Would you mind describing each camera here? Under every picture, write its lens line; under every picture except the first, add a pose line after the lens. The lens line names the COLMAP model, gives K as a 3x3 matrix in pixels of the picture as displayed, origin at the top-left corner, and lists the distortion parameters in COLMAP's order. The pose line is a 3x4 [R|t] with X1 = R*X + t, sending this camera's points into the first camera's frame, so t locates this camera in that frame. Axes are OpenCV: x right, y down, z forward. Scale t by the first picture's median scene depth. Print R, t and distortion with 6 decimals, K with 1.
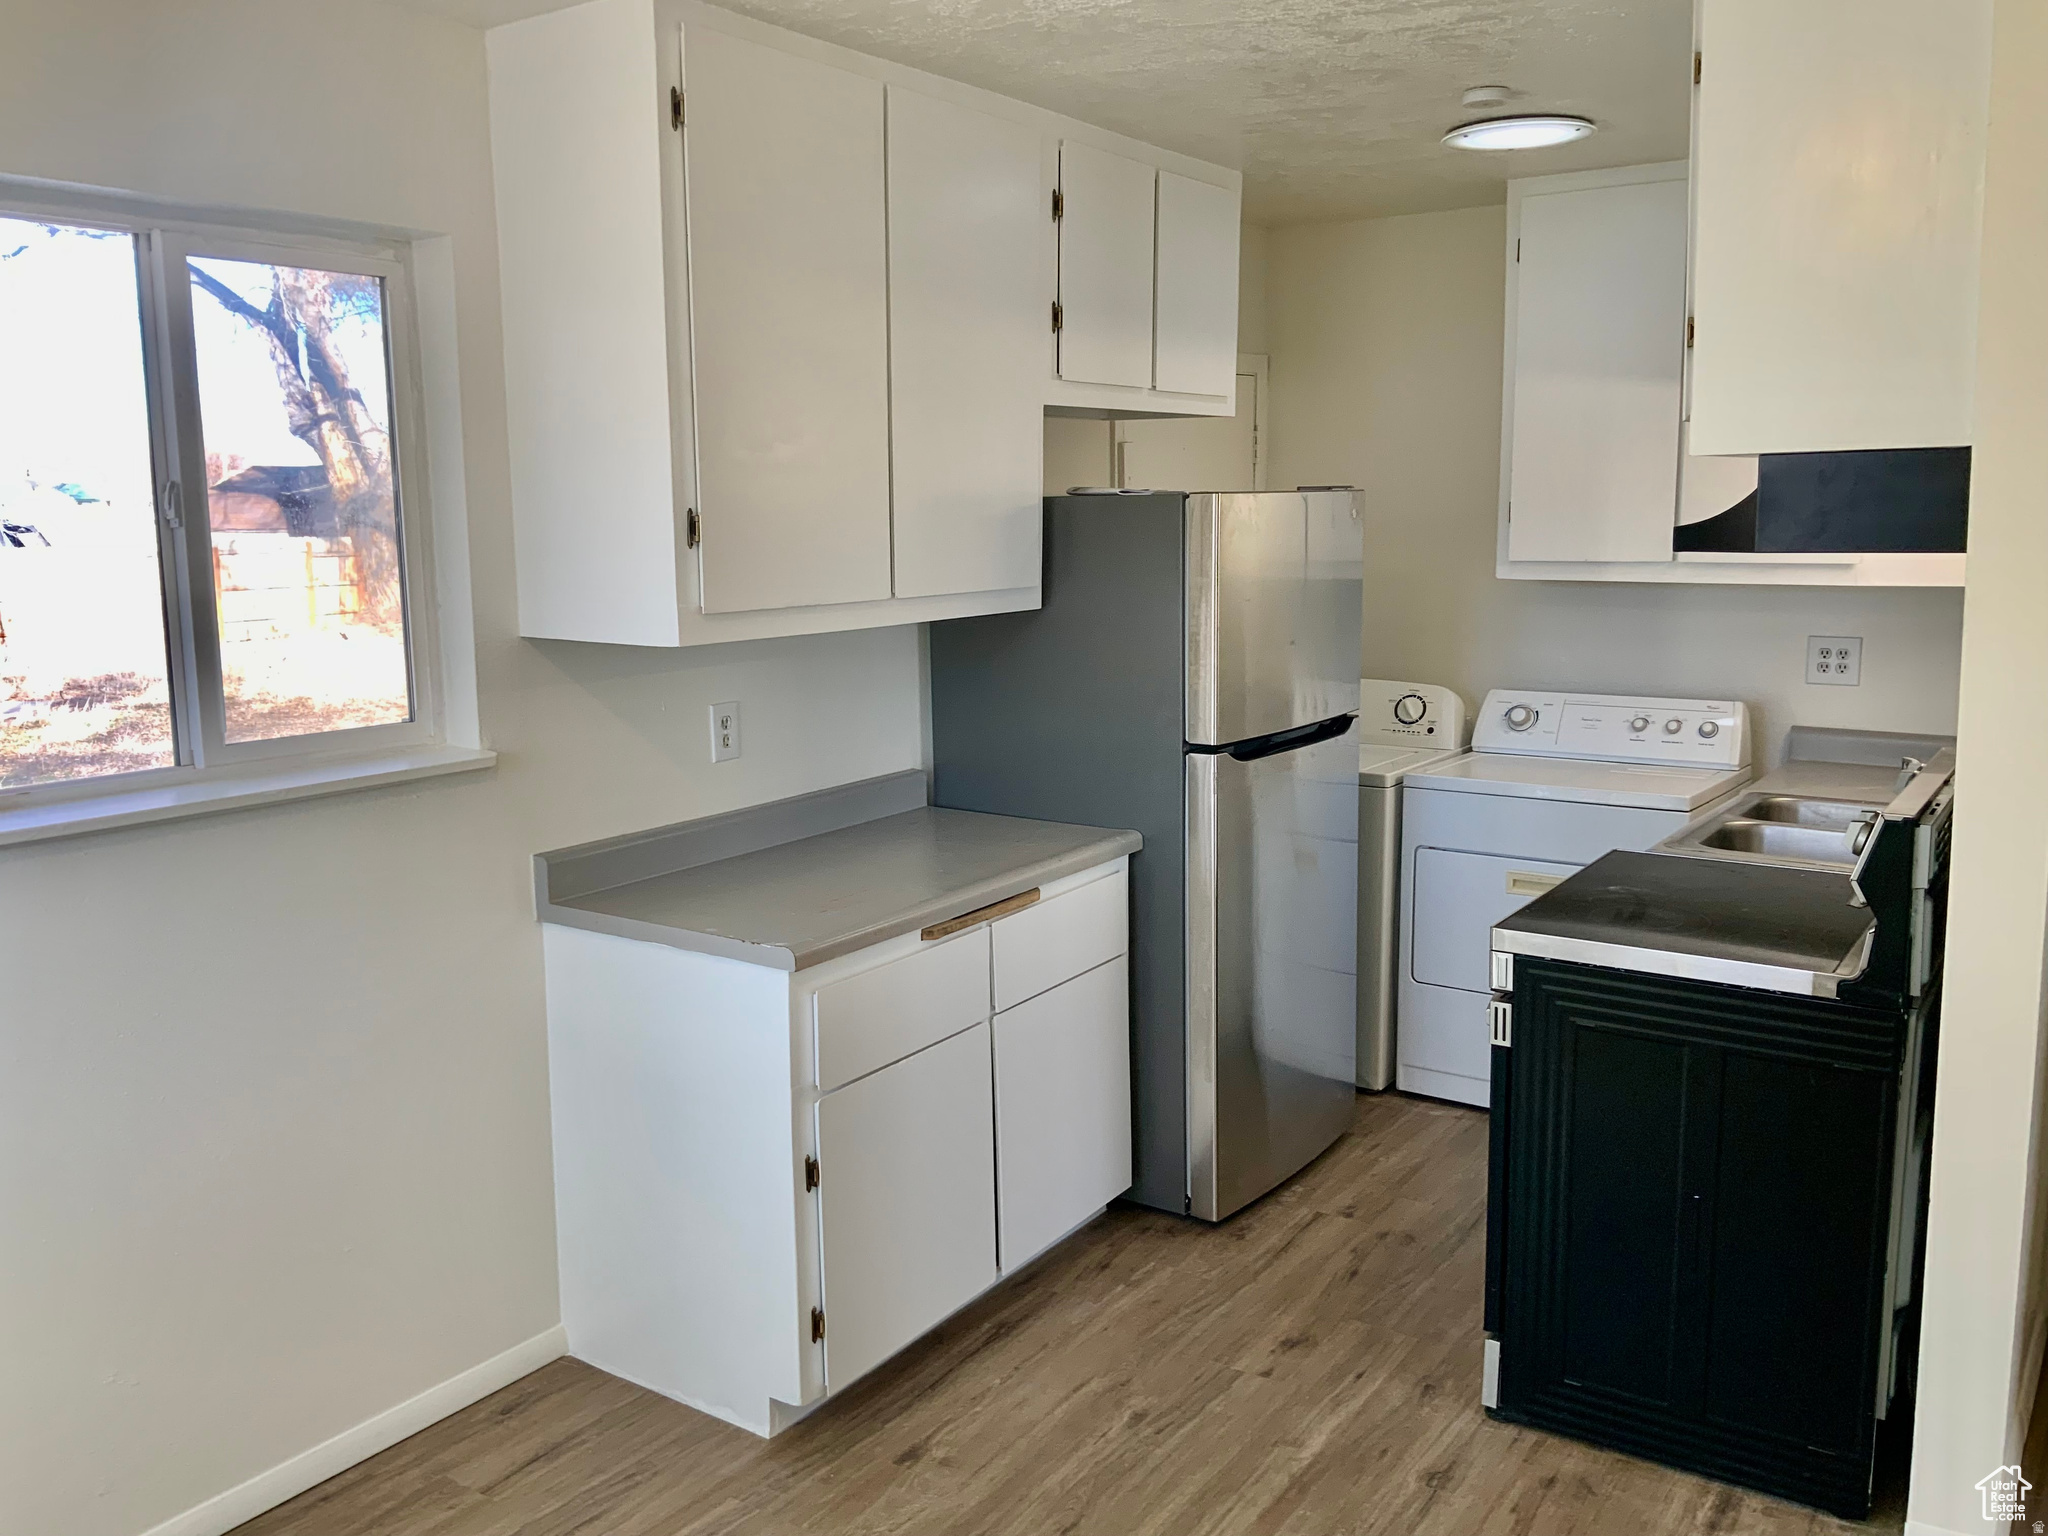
lens RADIAL K [[1715.4, 0, 1015.7], [0, 1715.4, 770.8], [0, 0, 1]] dist [0.044378, -0.036146]
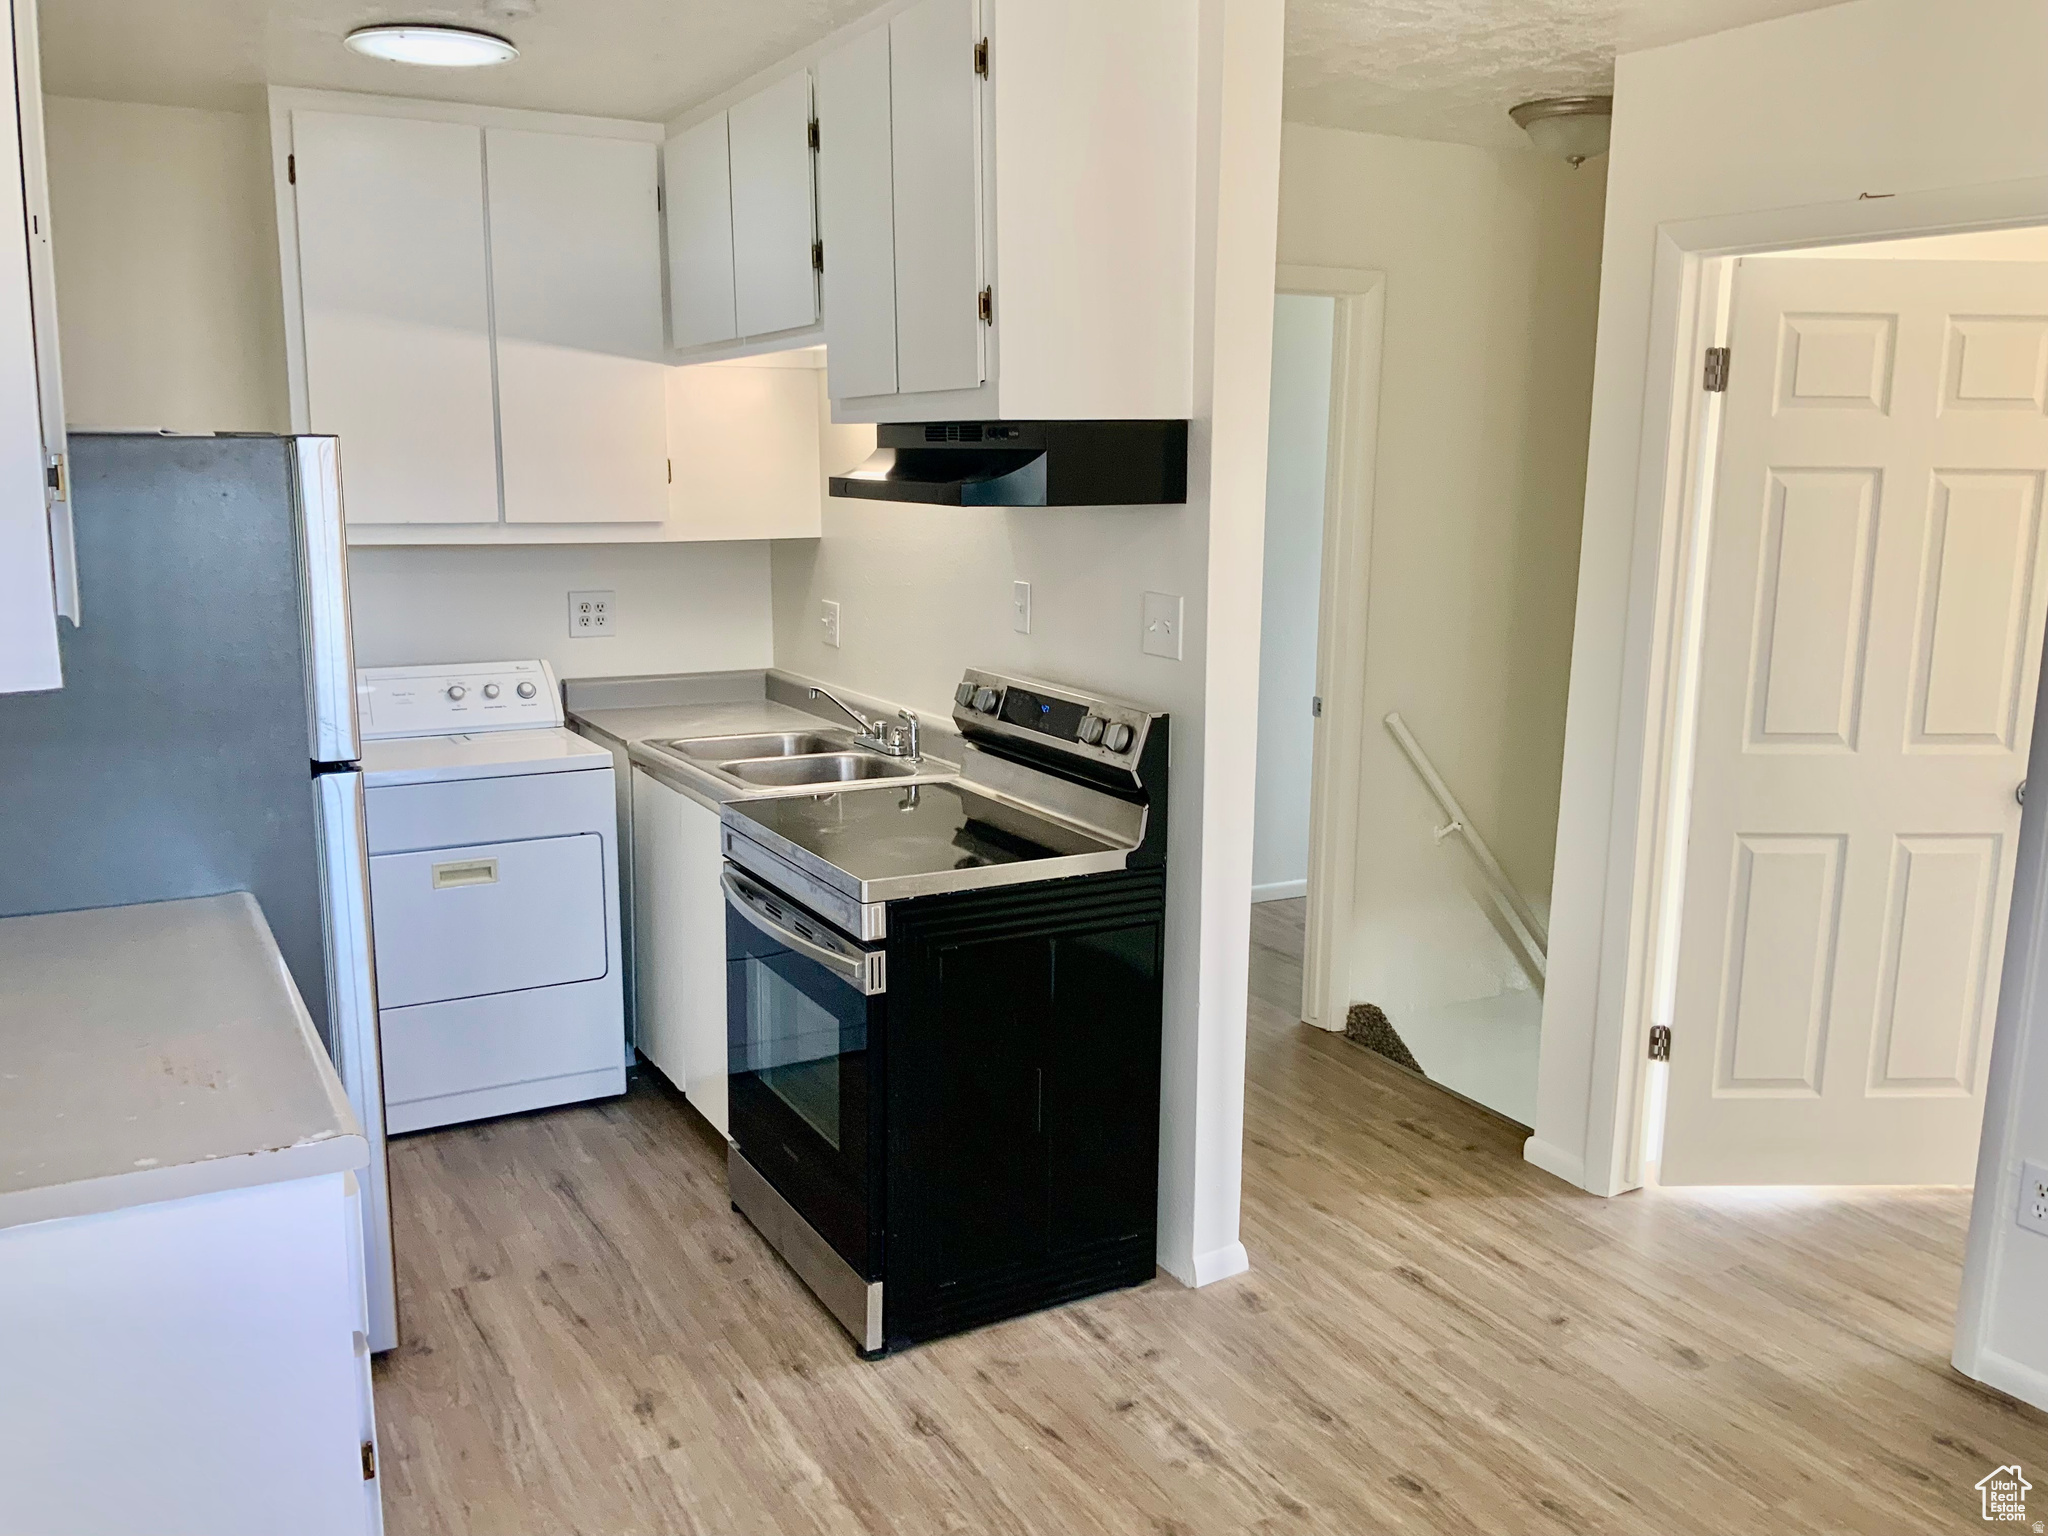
lens RADIAL K [[1715.4, 0, 1019.2], [0, 1715.4, 764.0], [0, 0, 1]] dist [0.044378, -0.036146]
pose [[0.448508, -0.143868, 0.882124, -0.491583], [0.132515, 0.986756, 0.093557, -0.051351], [-0.883901, 0.074933, 0.461633, 0.398779]]
